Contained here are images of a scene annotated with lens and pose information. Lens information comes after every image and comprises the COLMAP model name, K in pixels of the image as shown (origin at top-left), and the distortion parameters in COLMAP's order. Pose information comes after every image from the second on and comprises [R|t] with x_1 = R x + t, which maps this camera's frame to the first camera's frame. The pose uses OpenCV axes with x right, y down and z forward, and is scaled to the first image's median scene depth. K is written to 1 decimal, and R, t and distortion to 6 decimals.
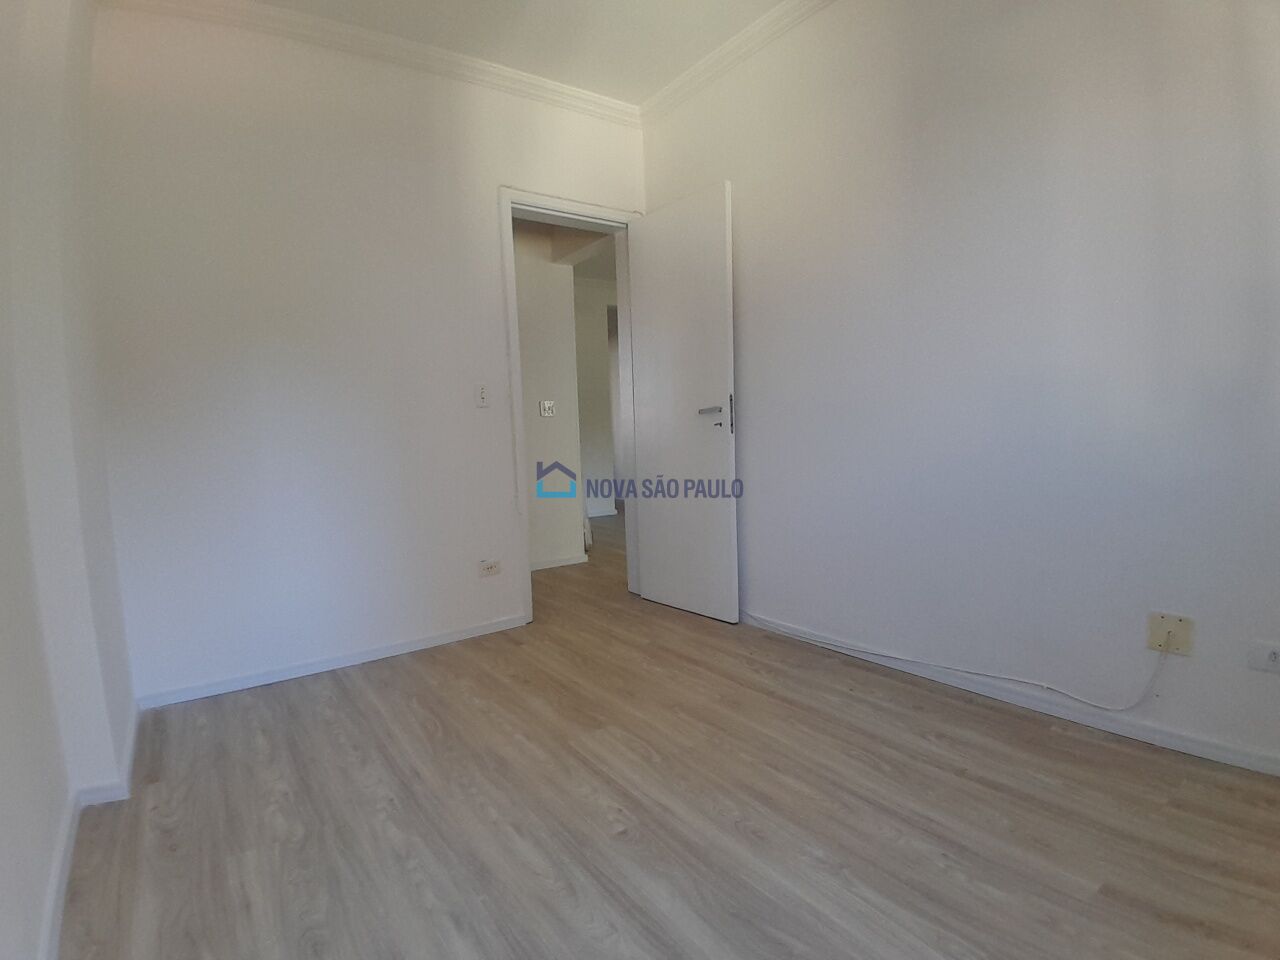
lens RADIAL K [[648.0, 0, 640.0], [0, 648.0, 480.0], [0, 0, 1]] dist [-0.047789, -0.000591]
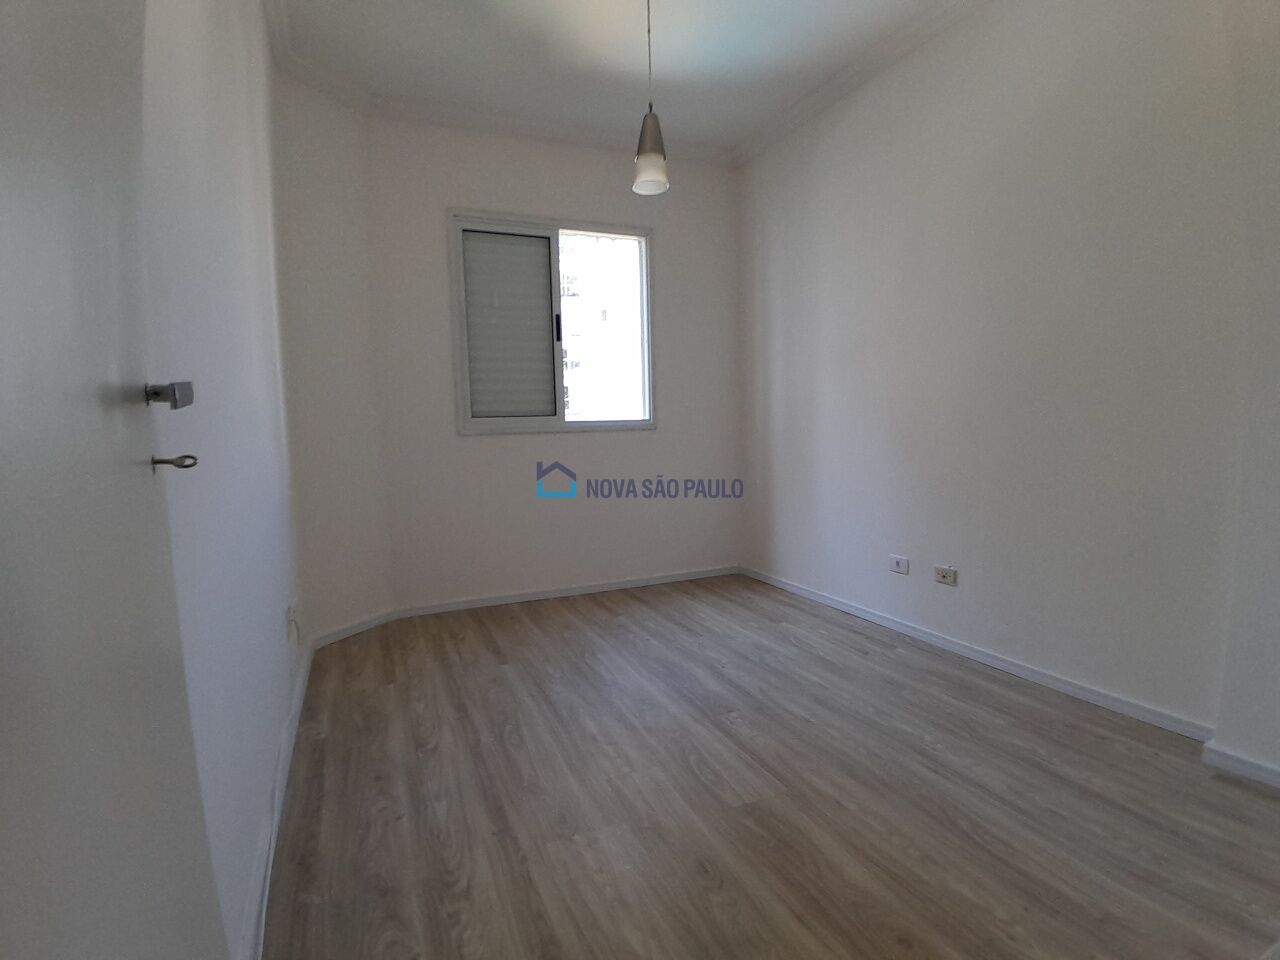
lens RADIAL K [[648.0, 0, 640.0], [0, 648.0, 480.0], [0, 0, 1]] dist [-0.047789, -0.000591]
pose [[-0.976340, 0.046793, 0.211117, -0.129754], [0.079537, 0.985576, 0.149379, -0.165435], [-0.201082, 0.162636, -0.965979, 1.946369]]
